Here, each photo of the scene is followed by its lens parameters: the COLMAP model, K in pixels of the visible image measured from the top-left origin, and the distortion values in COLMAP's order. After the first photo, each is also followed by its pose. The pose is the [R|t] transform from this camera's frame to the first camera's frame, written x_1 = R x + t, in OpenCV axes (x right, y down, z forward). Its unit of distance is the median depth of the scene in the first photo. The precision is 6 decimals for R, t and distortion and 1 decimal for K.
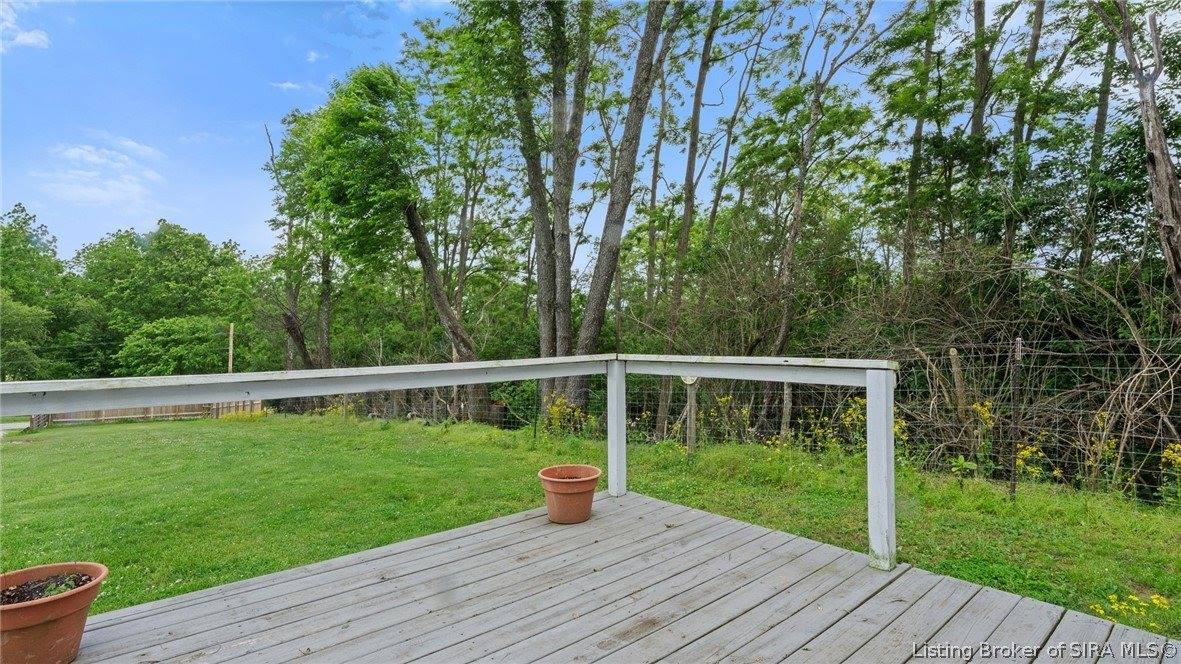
lens RADIAL K [[580.0, 0, 590.5], [0, 580.0, 332.0], [0, 0, 1]] dist [-0.001278, -0.000205]
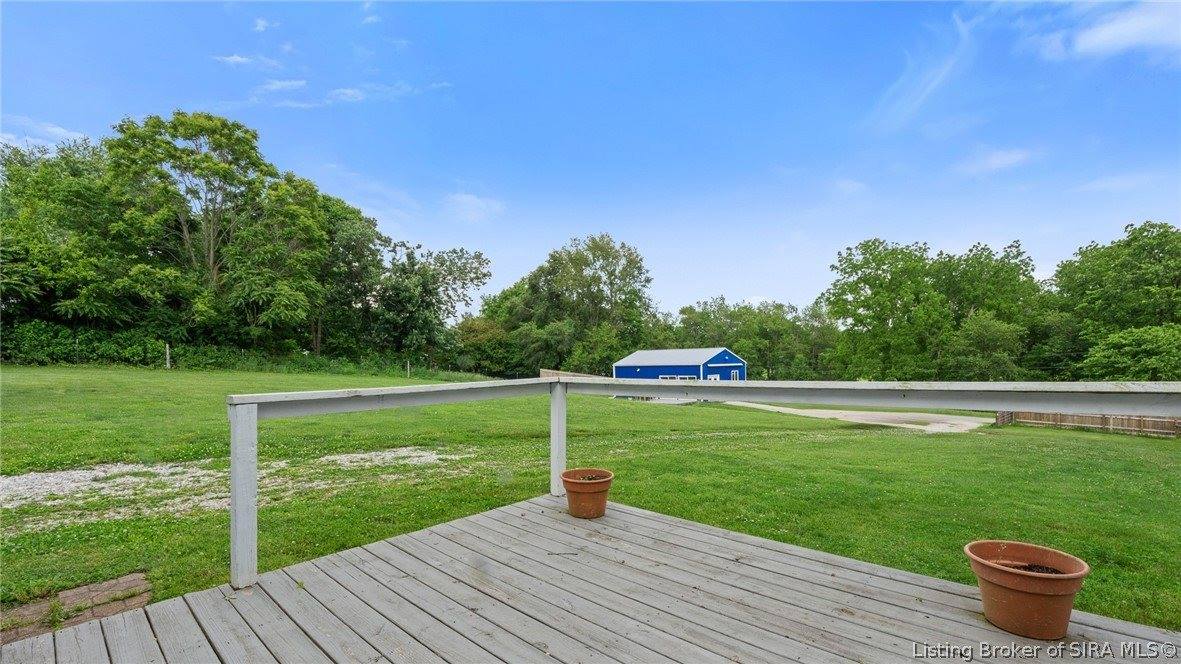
lens RADIAL K [[517.5, 0, 590.5], [0, 517.5, 332.0], [0, 0, 1]] dist [-0.001124, 0.000000]
pose [[0.115852, -0.043708, -0.992304, 0.636598], [0.020692, 0.998921, -0.041583, -0.001428], [0.993051, -0.015715, 0.116631, 0.550643]]
